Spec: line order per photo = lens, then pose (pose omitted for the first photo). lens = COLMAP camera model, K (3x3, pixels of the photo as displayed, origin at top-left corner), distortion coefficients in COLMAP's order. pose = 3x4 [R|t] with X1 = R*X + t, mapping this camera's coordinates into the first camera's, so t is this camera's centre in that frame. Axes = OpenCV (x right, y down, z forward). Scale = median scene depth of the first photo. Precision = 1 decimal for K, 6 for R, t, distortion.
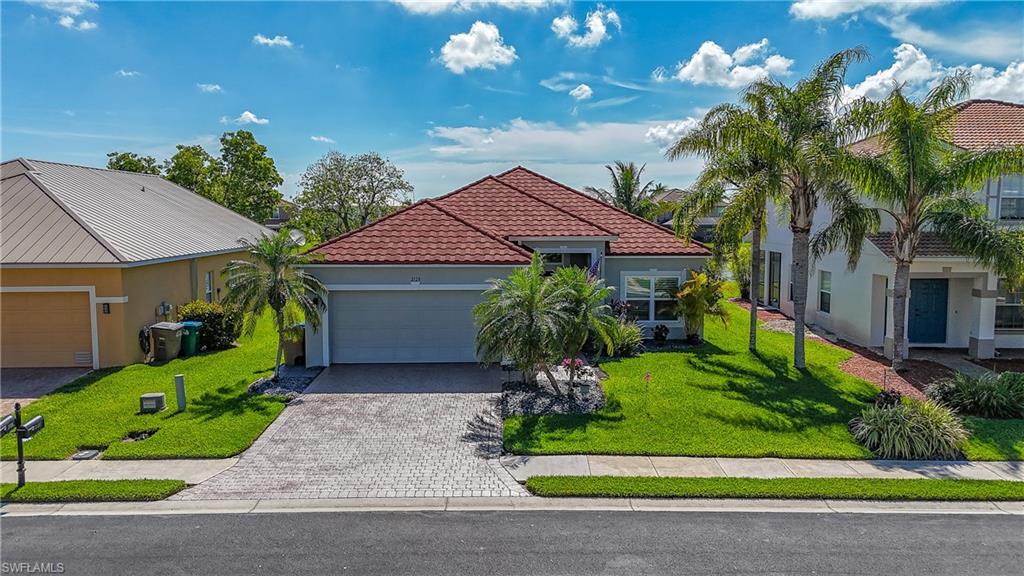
lens RADIAL K [[758.2, 0, 513.1], [0, 758.2, 291.3], [0, 0, 1]] dist [0.053603, -0.003471]
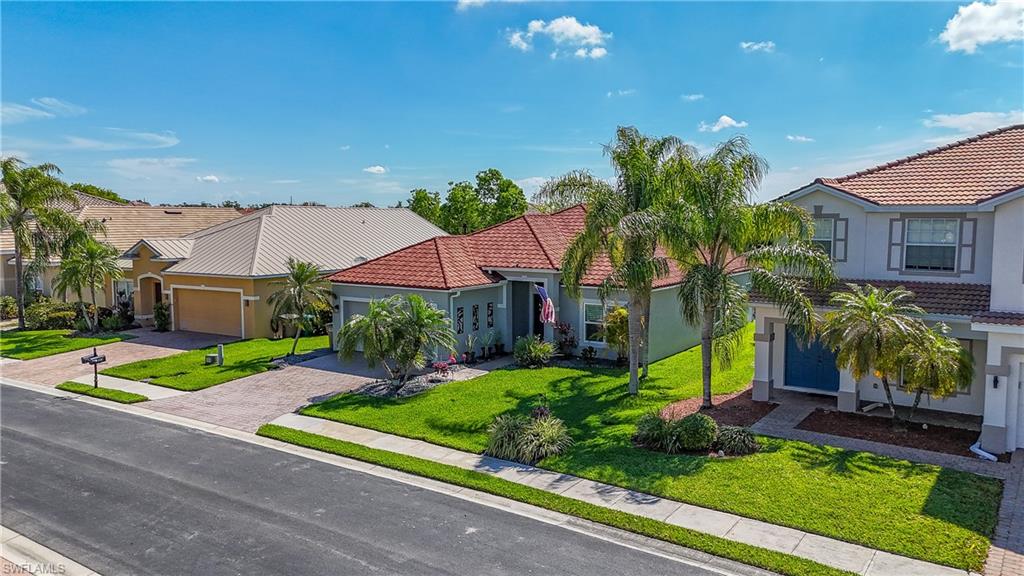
lens RADIAL K [[758.2, 0, 513.1], [0, 758.2, 291.3], [0, 0, 1]] dist [0.053603, -0.003471]
pose [[0.824764, 0.054884, -0.562808, 0.849364], [-0.056311, 0.998303, 0.014832, -0.058099], [0.562667, 0.019459, 0.826455, -0.040434]]
